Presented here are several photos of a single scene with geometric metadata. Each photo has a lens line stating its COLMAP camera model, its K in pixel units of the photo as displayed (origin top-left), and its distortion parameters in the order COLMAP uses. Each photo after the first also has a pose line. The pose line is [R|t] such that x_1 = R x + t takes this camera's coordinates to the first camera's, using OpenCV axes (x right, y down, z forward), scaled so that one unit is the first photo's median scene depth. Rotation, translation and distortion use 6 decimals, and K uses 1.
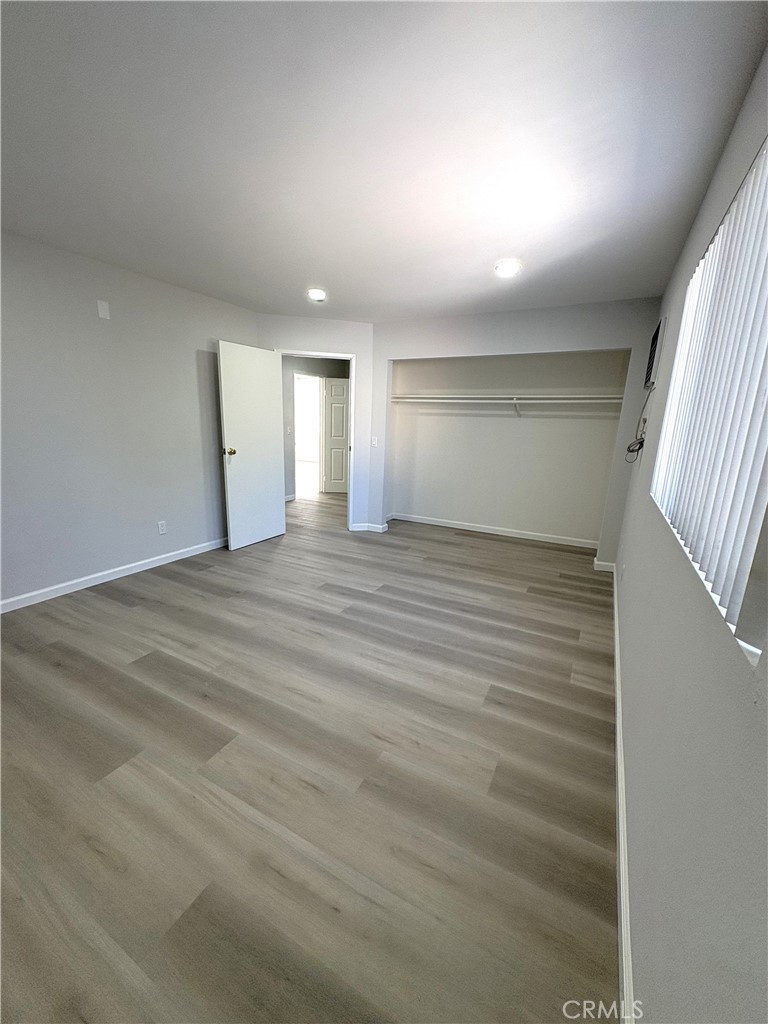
lens RADIAL K [[407.8, 0, 385.4], [0, 407.8, 512.1], [0, 0, 1]] dist [0.000955, -0.000241]
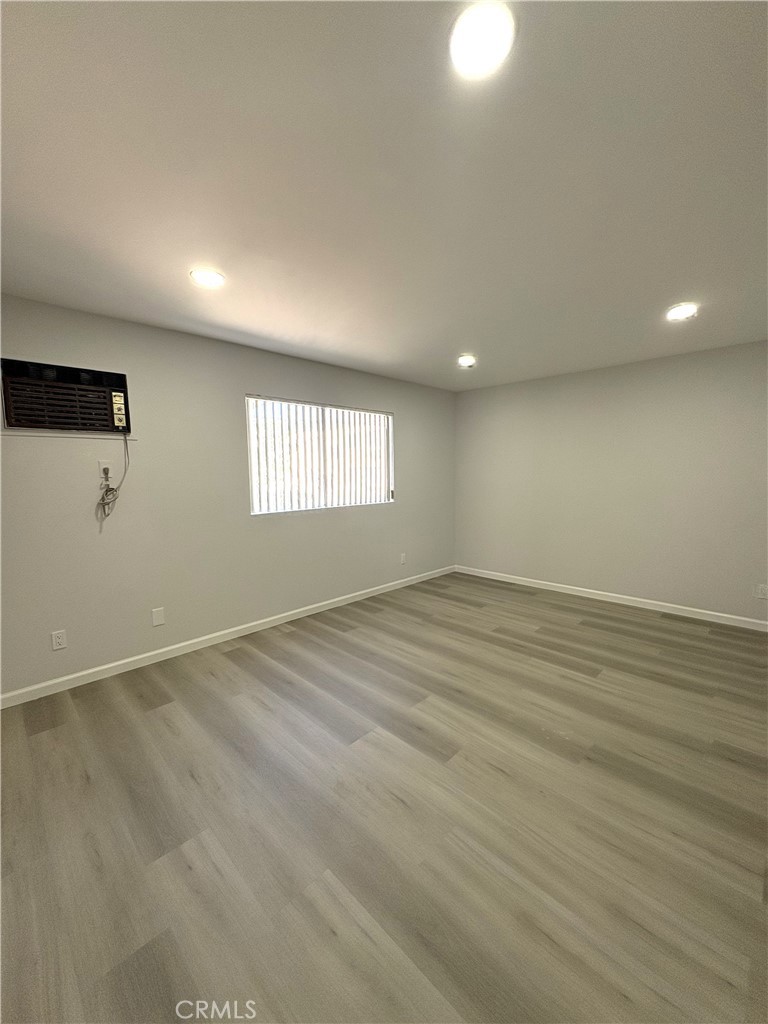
lens RADIAL K [[407.8, 0, 385.4], [0, 407.8, 512.1], [0, 0, 1]] dist [0.000955, -0.000241]
pose [[-0.959113, -0.048329, 0.278867, -0.221758], [0.043339, 0.948614, 0.313454, -0.359194], [-0.279686, 0.312724, -0.907733, 1.526757]]
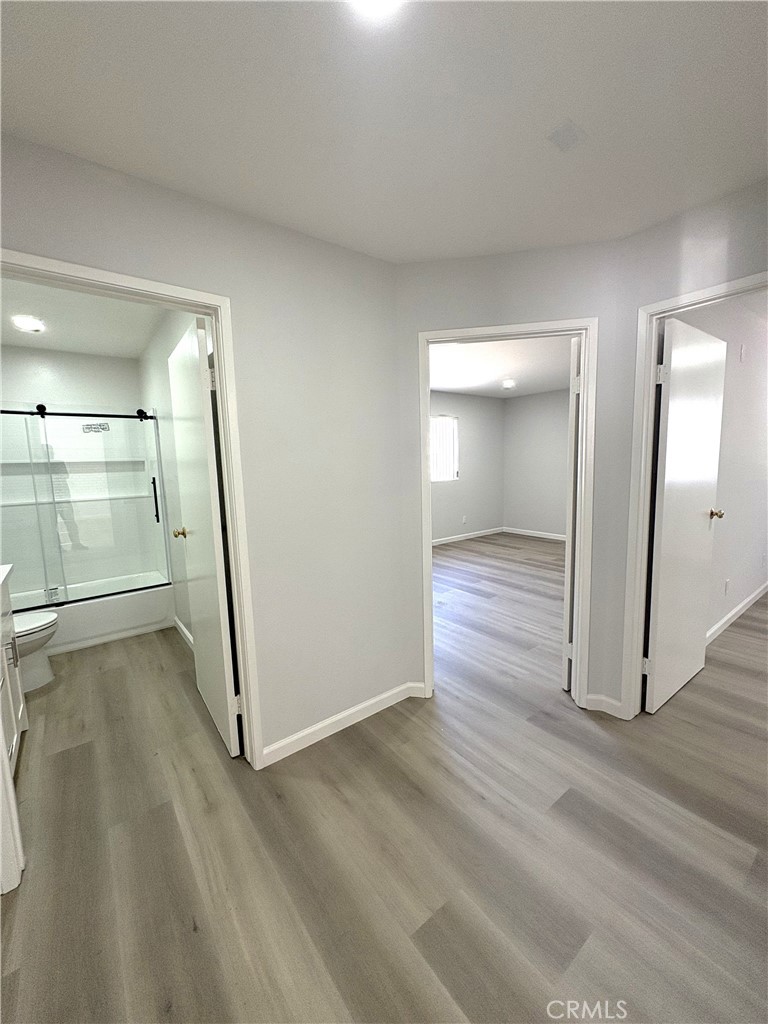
lens RADIAL K [[407.8, 0, 385.4], [0, 407.8, 512.1], [0, 0, 1]] dist [0.000955, -0.000241]
pose [[-0.912675, -0.056390, 0.404776, -0.357946], [0.090972, 0.937554, 0.335734, -0.515518], [-0.398431, 0.343239, -0.850552, 2.175999]]
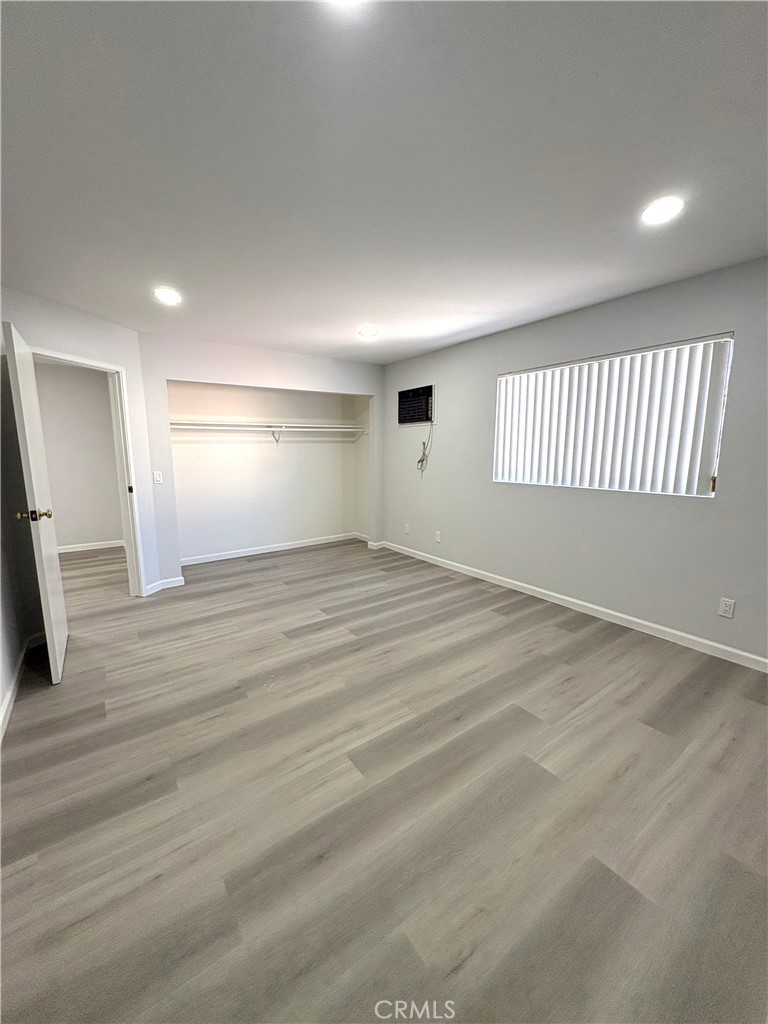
lens RADIAL K [[407.8, 0, 385.4], [0, 407.8, 512.1], [0, 0, 1]] dist [0.000955, -0.000241]
pose [[0.434724, -0.175253, 0.883347, -0.841490], [0.217702, 0.972241, 0.085751, -0.117336], [-0.873854, 0.155028, 0.460809, 0.376712]]
